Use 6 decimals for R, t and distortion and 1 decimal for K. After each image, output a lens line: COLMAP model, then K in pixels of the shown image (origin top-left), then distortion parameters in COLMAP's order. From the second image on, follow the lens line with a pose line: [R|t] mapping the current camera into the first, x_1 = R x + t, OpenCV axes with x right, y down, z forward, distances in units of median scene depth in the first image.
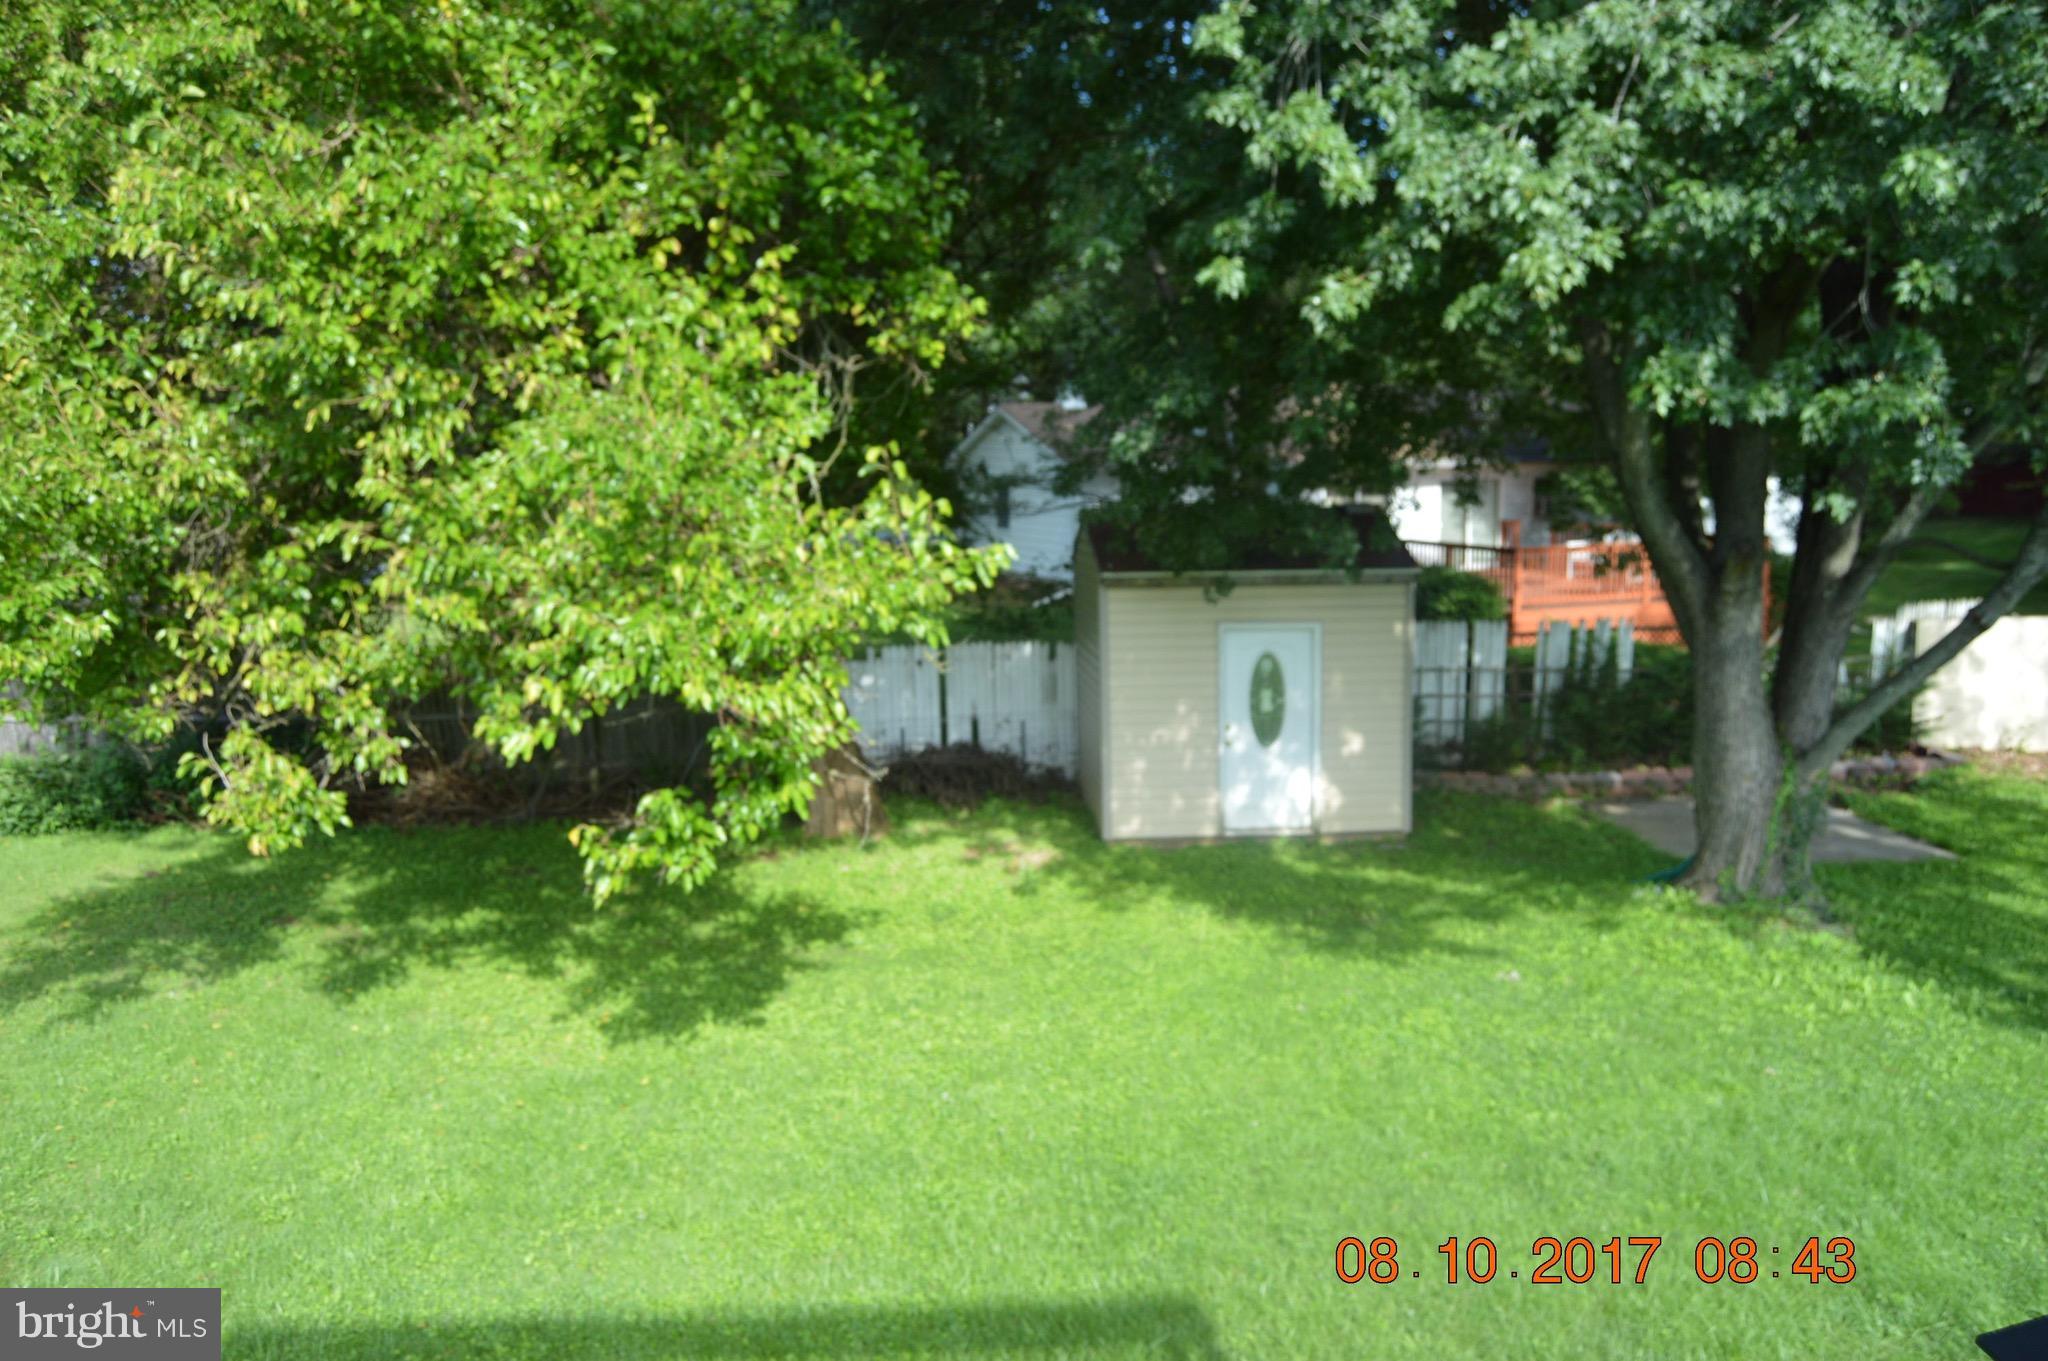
lens RADIAL K [[1605.4, 0, 1033.6], [0, 1605.4, 678.1], [0, 0, 1]] dist [-0.016092, 0.001875]
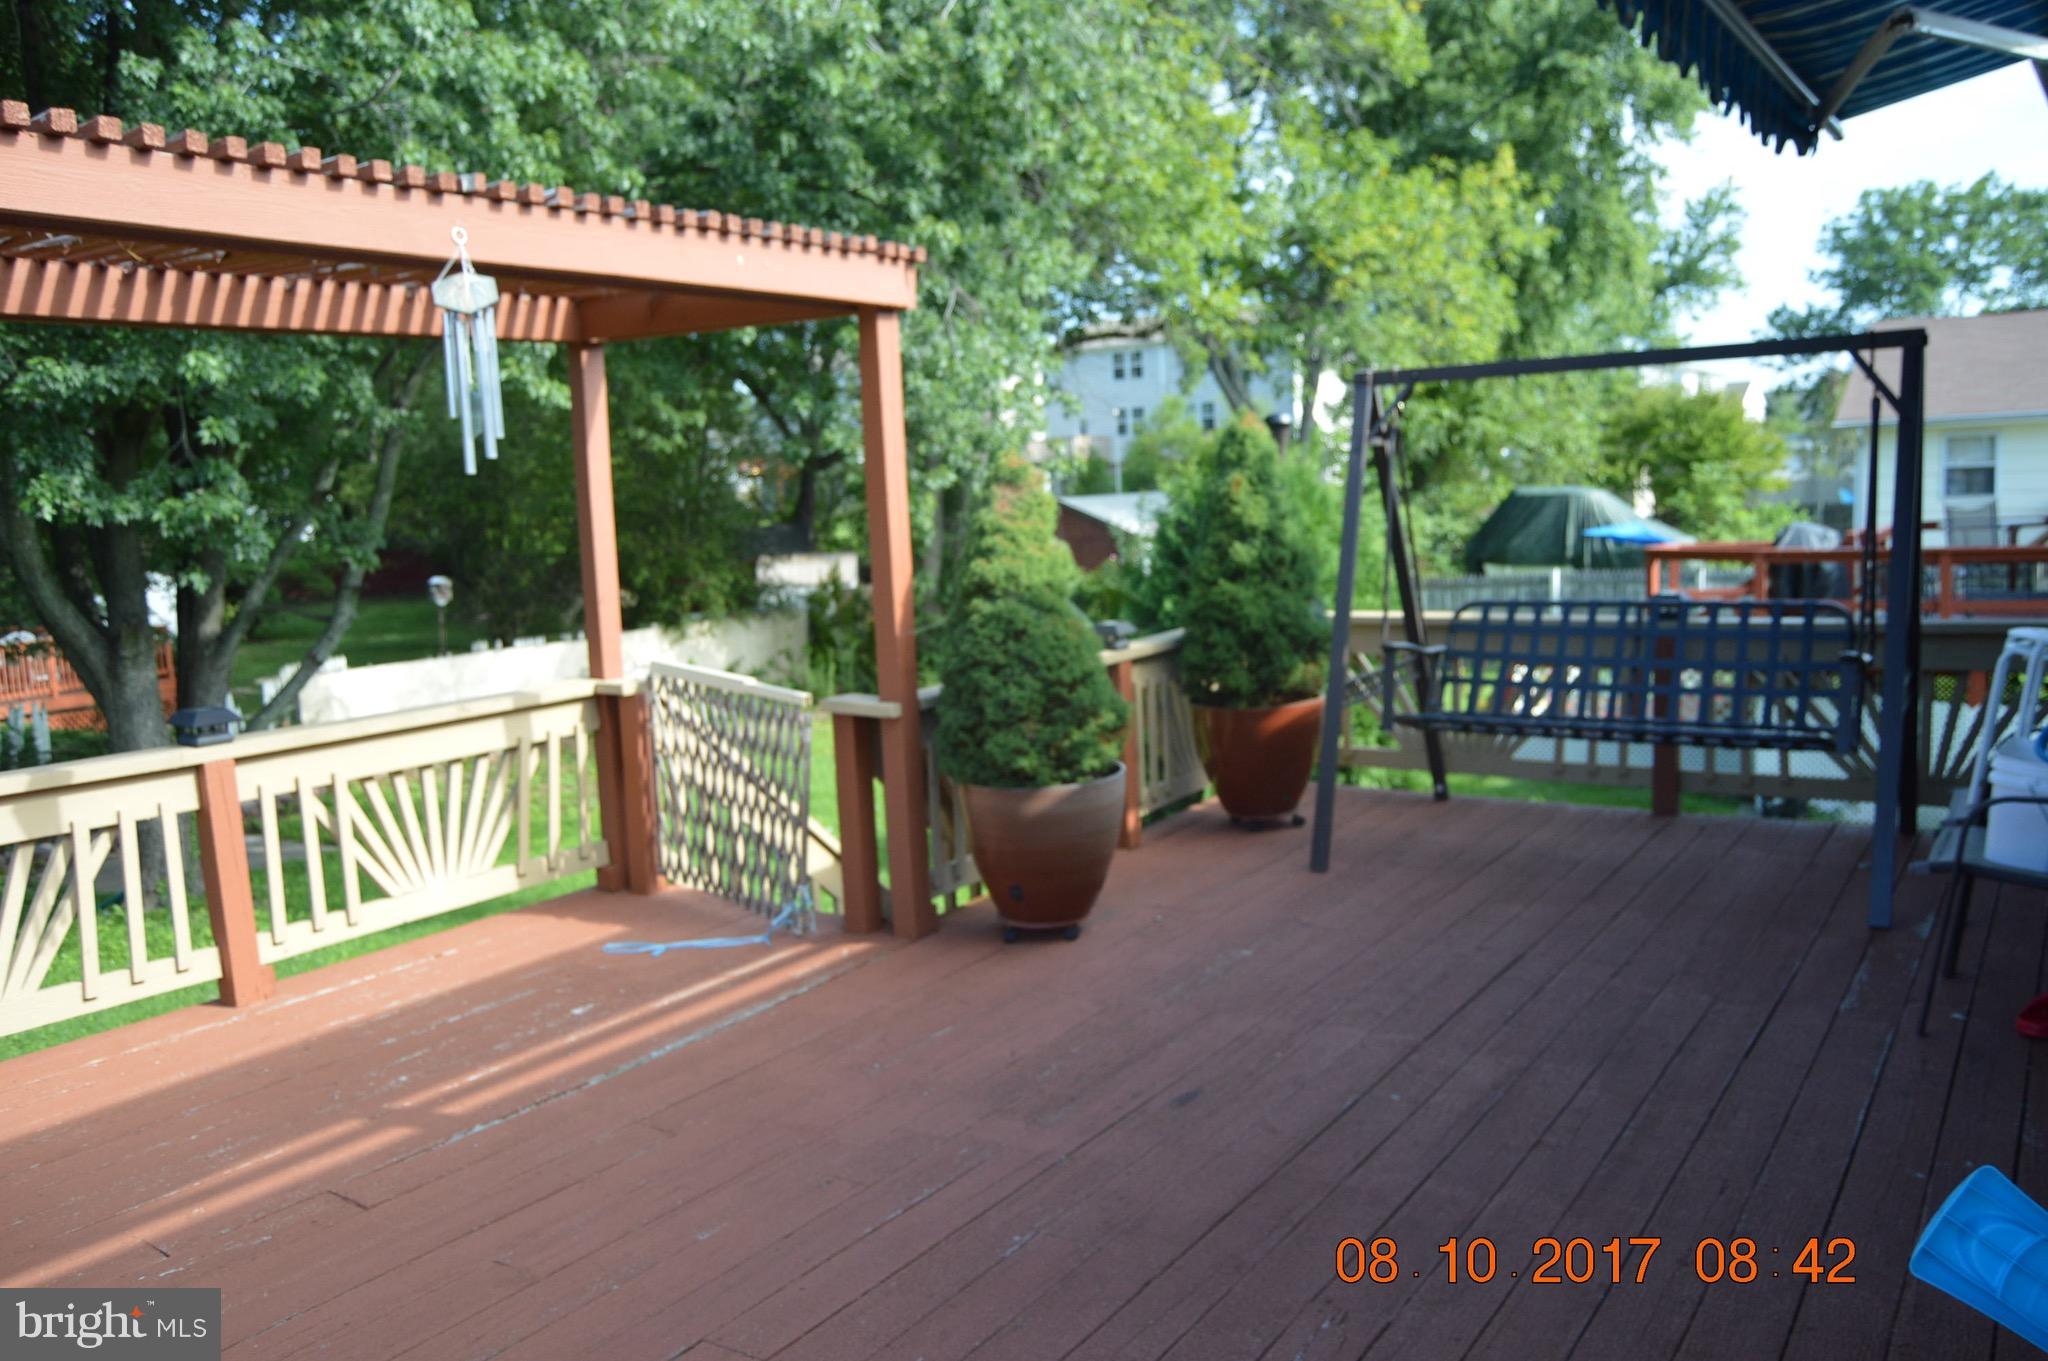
lens RADIAL K [[1605.4, 0, 1033.7], [0, 1605.4, 681.3], [0, 0, 1]] dist [-0.016092, 0.001875]
pose [[0.602396, -0.107156, 0.790972, -0.201098], [0.153010, 0.988073, 0.017327, 0.079886], [-0.783394, 0.110589, 0.611607, -0.498089]]
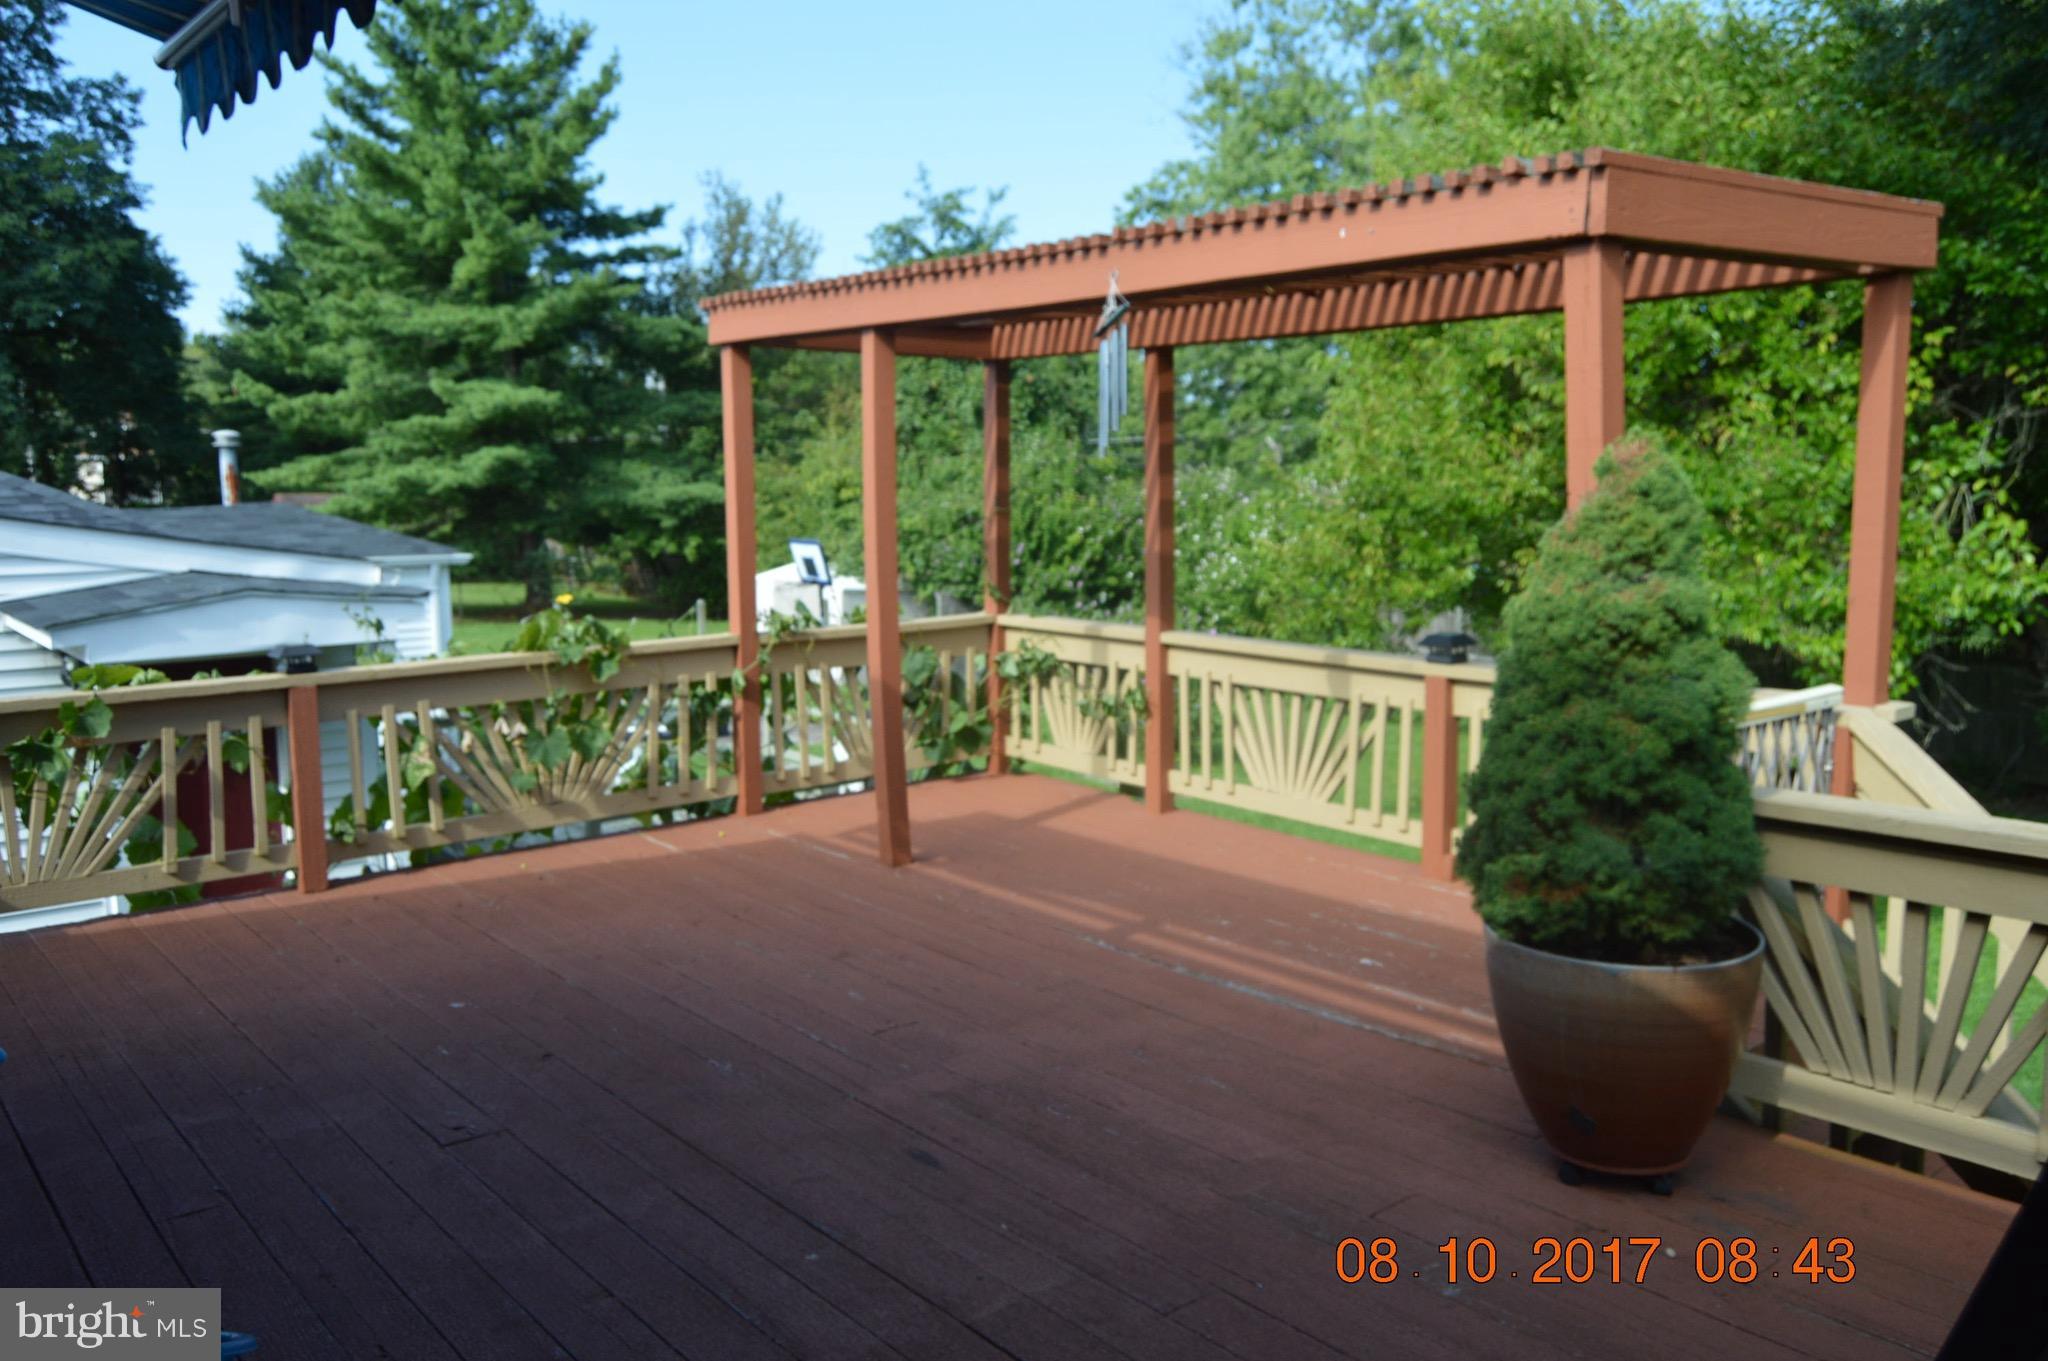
lens RADIAL K [[1605.4, 0, 1026.6], [0, 1605.4, 669.9], [0, 0, 1]] dist [-0.016092, 0.001875]
pose [[0.592893, 0.107331, -0.798096, 0.603747], [-0.121024, 0.991698, 0.043460, 0.059135], [0.796135, 0.070822, 0.600960, -0.481079]]
